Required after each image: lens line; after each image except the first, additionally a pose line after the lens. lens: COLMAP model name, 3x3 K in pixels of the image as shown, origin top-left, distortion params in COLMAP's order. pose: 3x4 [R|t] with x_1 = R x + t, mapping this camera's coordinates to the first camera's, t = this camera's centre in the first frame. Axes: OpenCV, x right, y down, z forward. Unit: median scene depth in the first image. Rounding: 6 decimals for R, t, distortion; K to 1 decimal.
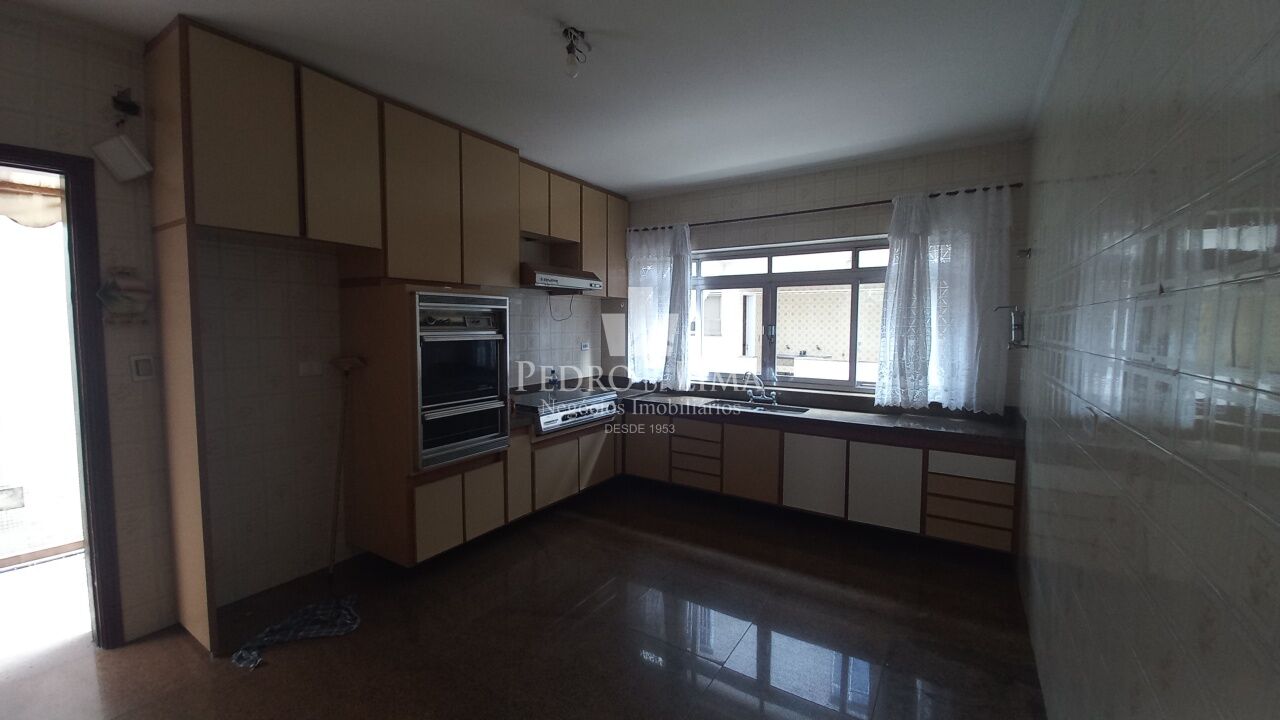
lens RADIAL K [[507.1, 0, 638.9], [0, 507.1, 359.6], [0, 0, 1]] dist [-0.001470, -0.000517]
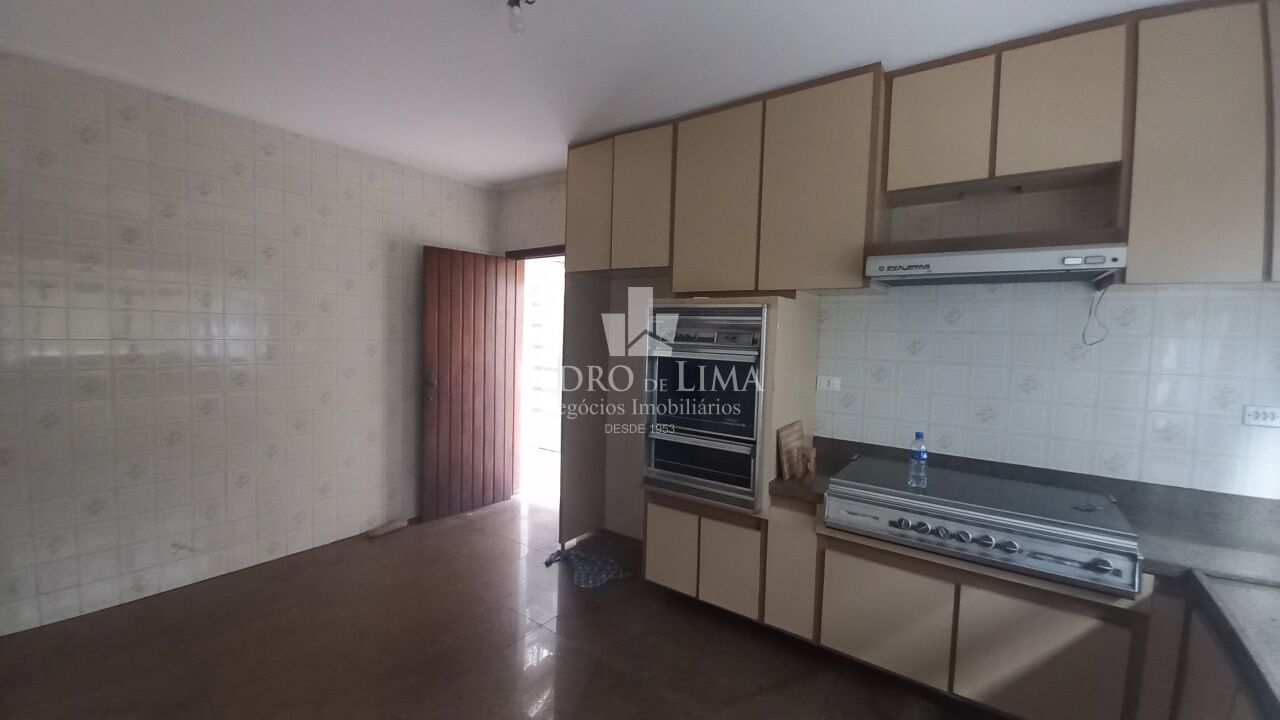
lens RADIAL K [[507.1, 0, 639.8], [0, 507.1, 354.7], [0, 0, 1]] dist [-0.001470, -0.000517]
pose [[-0.071824, 0.041507, -0.996553, 0.431902], [-0.091414, 0.994655, 0.048016, -0.066359], [0.993219, 0.094548, -0.067646, 0.823906]]
